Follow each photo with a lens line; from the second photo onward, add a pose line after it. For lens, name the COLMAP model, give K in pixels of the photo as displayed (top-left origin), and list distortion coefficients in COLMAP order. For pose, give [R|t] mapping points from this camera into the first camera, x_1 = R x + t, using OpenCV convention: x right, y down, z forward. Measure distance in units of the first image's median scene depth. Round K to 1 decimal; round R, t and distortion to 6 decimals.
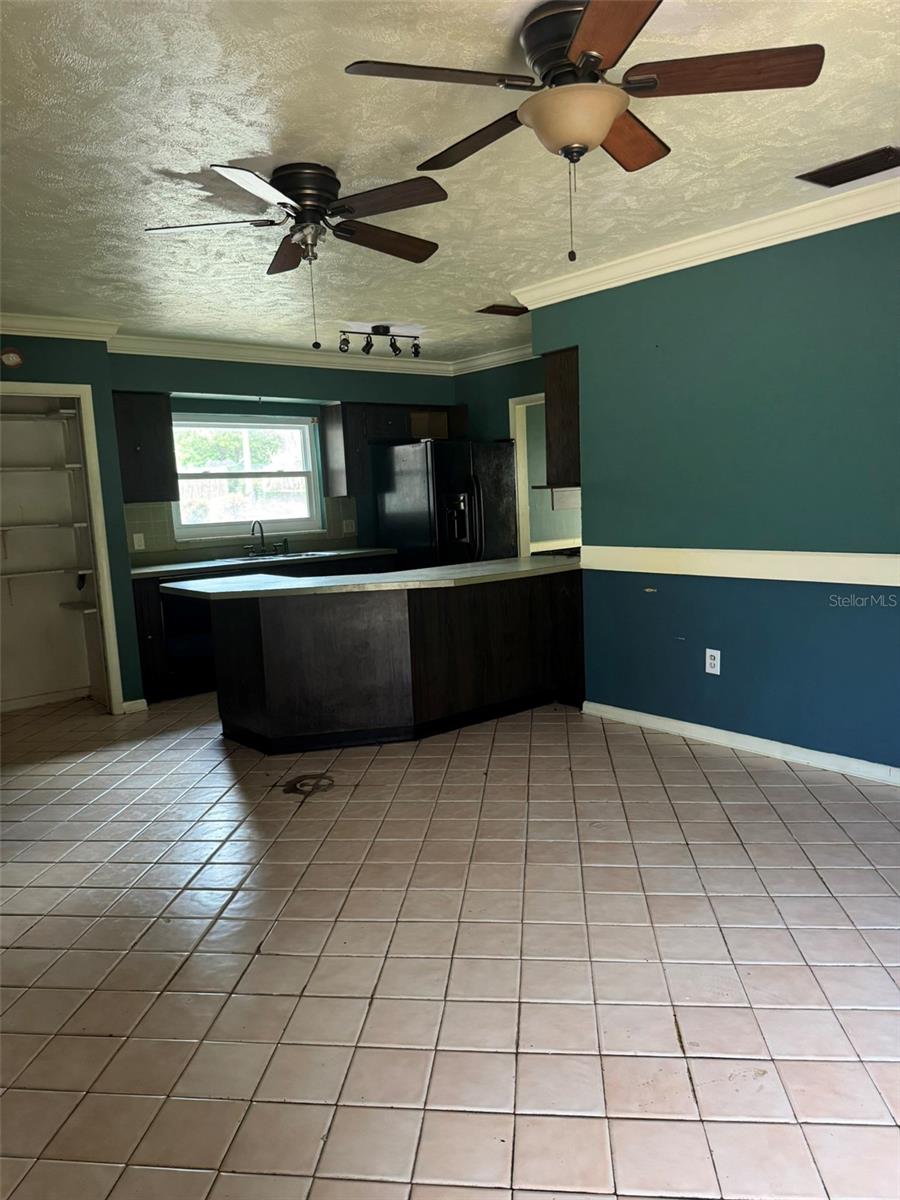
lens RADIAL K [[840.8, 0, 455.4], [0, 840.8, 604.6], [0, 0, 1]] dist [0.062743, -0.027460]
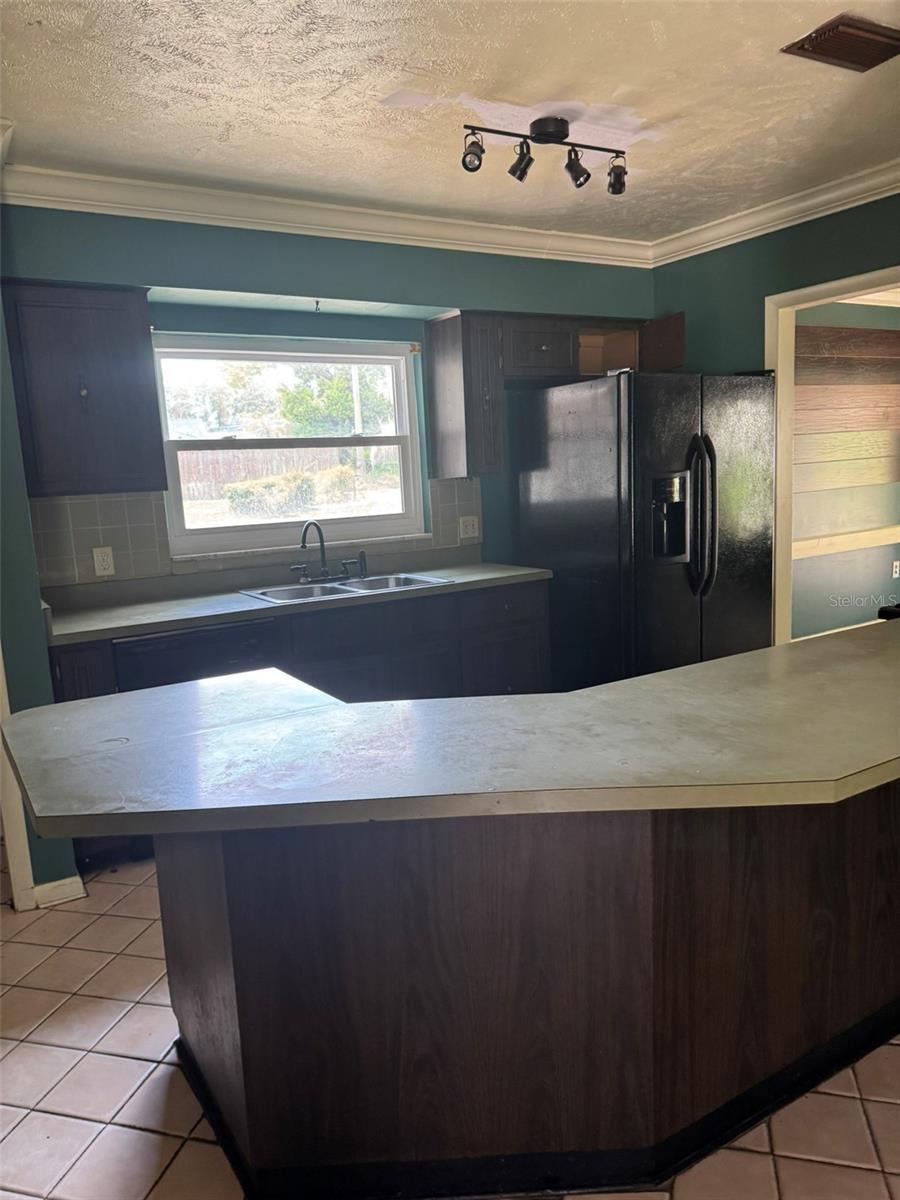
lens RADIAL K [[839.9, 0, 422.8], [0, 839.9, 604.3], [0, 0, 1]] dist [0.041215, -0.002667]
pose [[0.985342, 0.024026, -0.168892, -0.061708], [-0.018261, 0.999199, 0.035604, -0.064421], [0.169612, -0.031998, 0.984991, 0.440986]]
